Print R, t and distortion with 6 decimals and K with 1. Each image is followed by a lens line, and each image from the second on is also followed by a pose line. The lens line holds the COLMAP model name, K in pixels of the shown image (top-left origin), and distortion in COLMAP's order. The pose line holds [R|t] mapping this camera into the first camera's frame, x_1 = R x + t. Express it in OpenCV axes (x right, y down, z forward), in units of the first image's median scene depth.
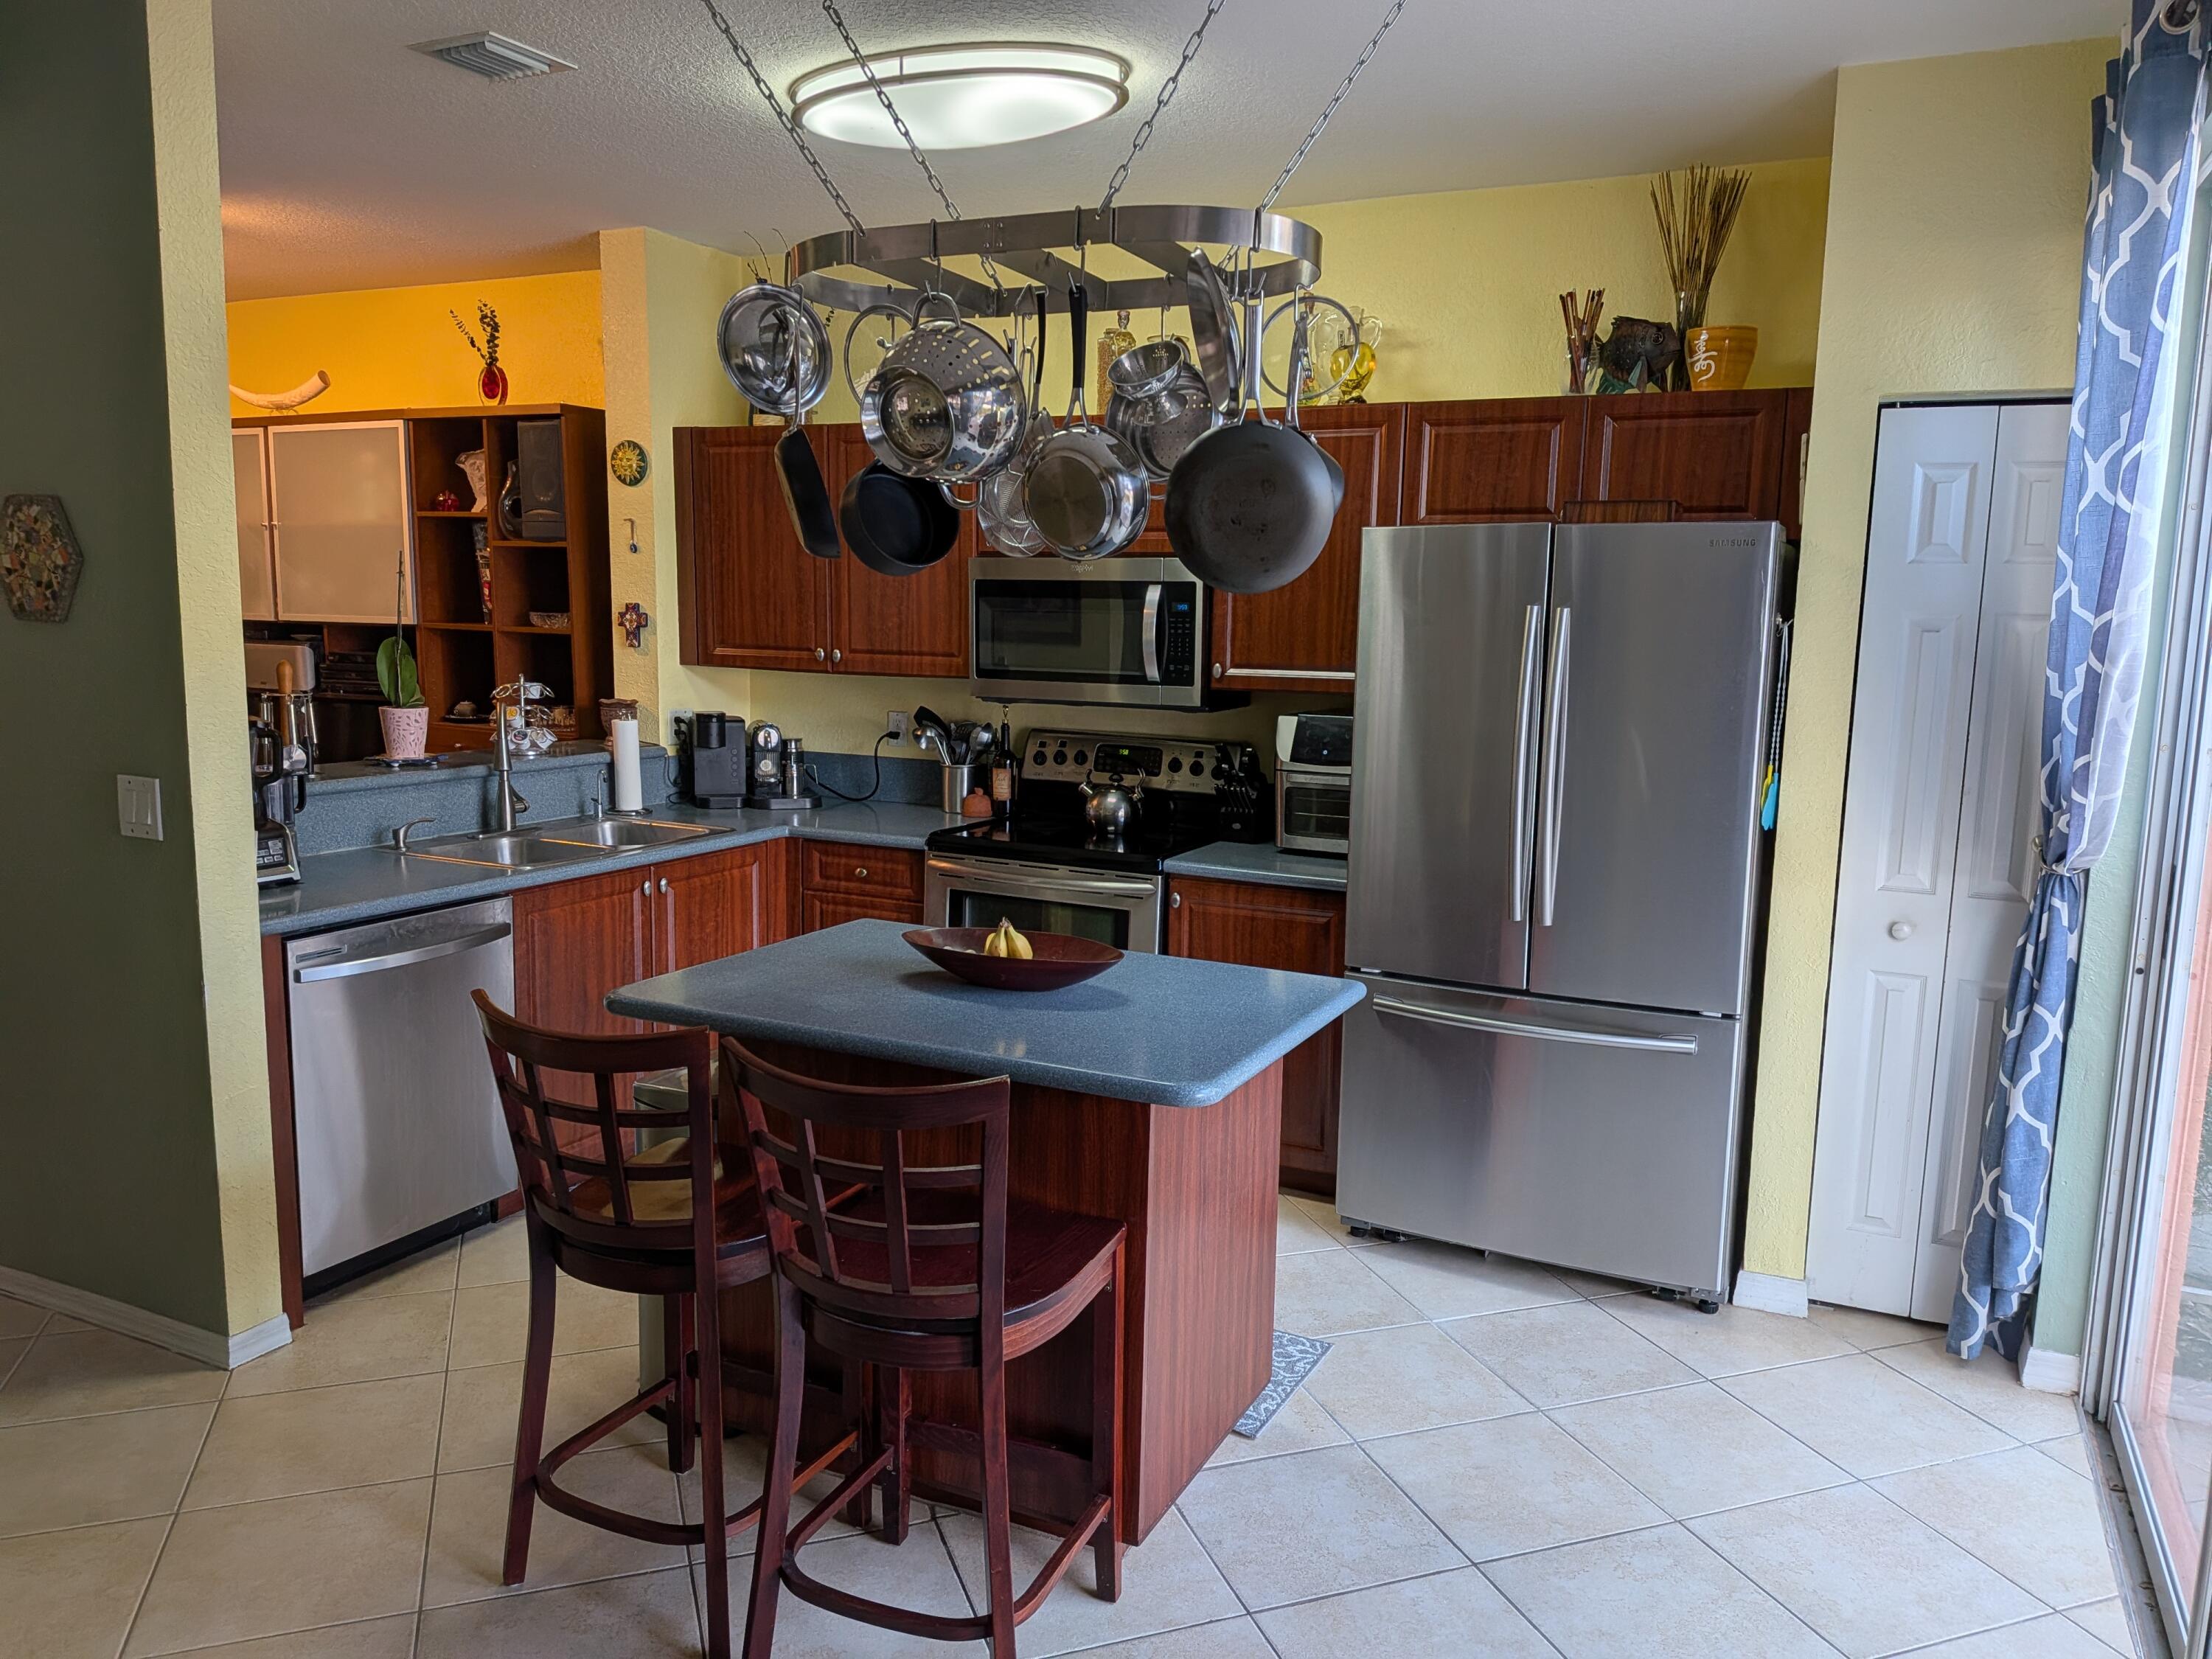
lens RADIAL K [[1551.3, 0, 1154.5], [0, 1551.3, 833.2], [0, 0, 1]] dist [0.071935, -0.116574]
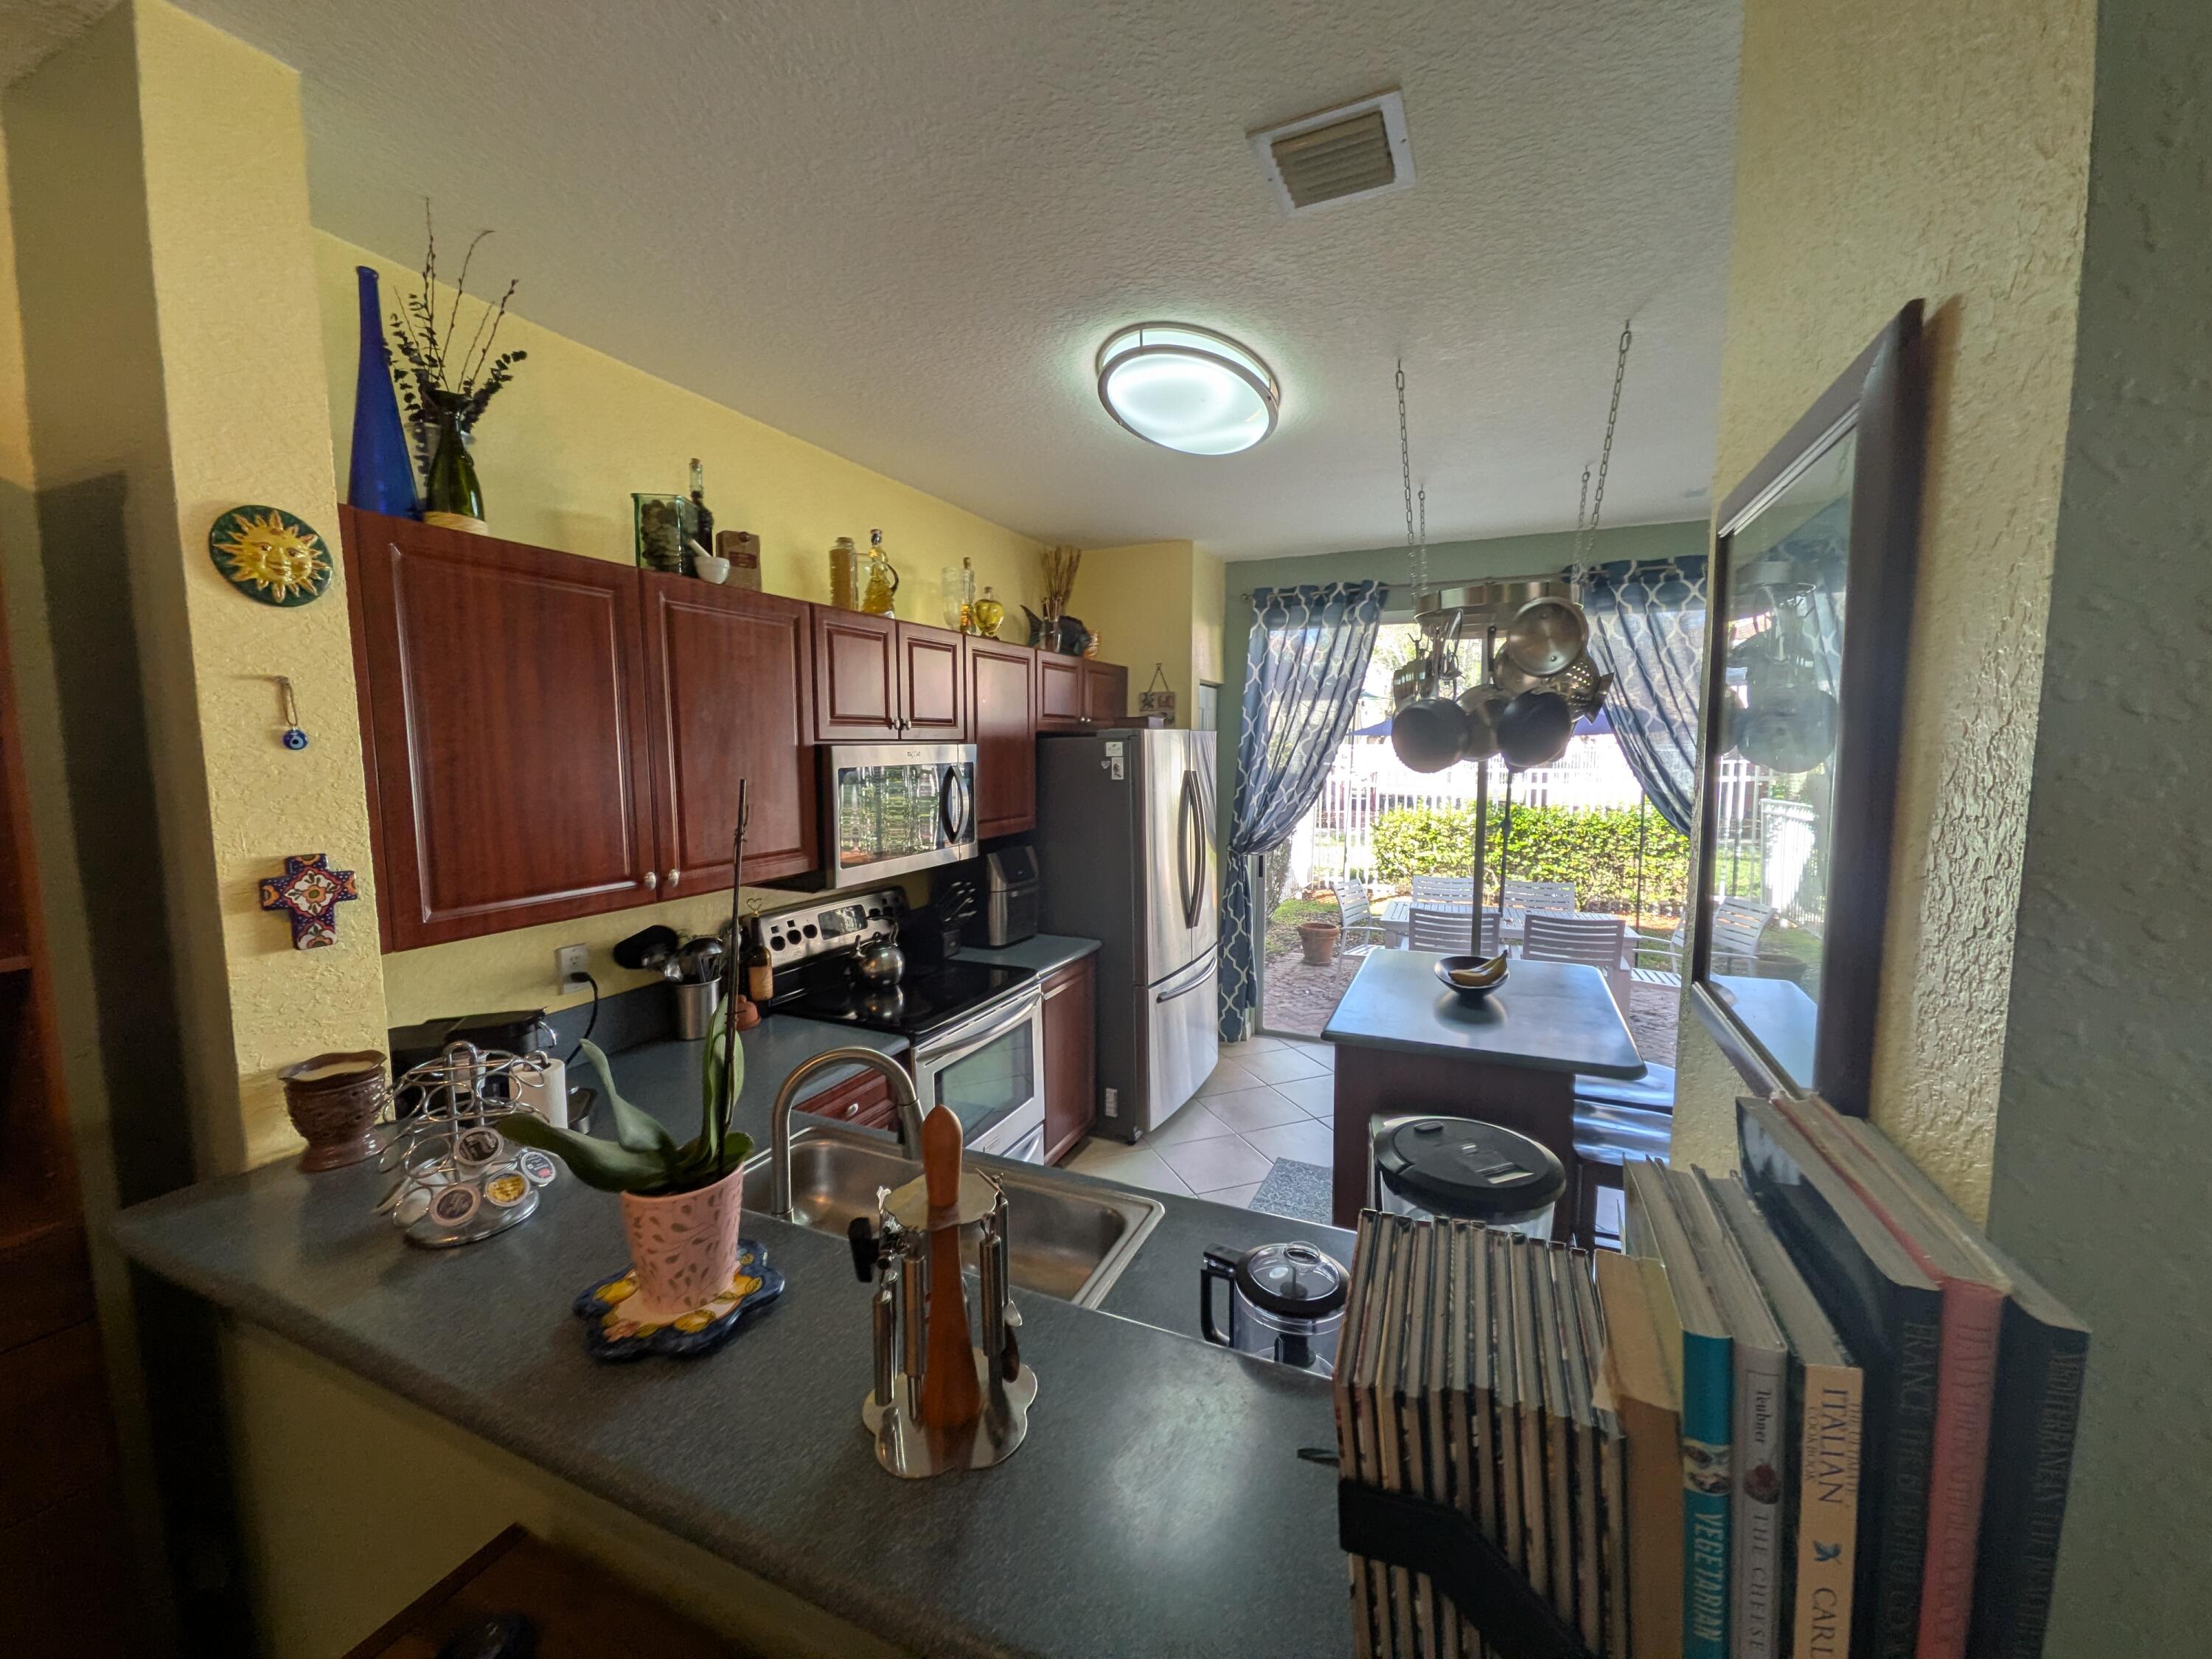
lens RADIAL K [[870.0, 0, 1106.0], [0, 870.0, 829.5], [0, 0, 1]] dist [0.002573, -0.000060]
pose [[-0.012208, -0.119935, 0.992707, -0.597132], [0.144439, 0.982157, 0.120436, -0.151832], [-0.989438, 0.144856, 0.005334, 0.761139]]
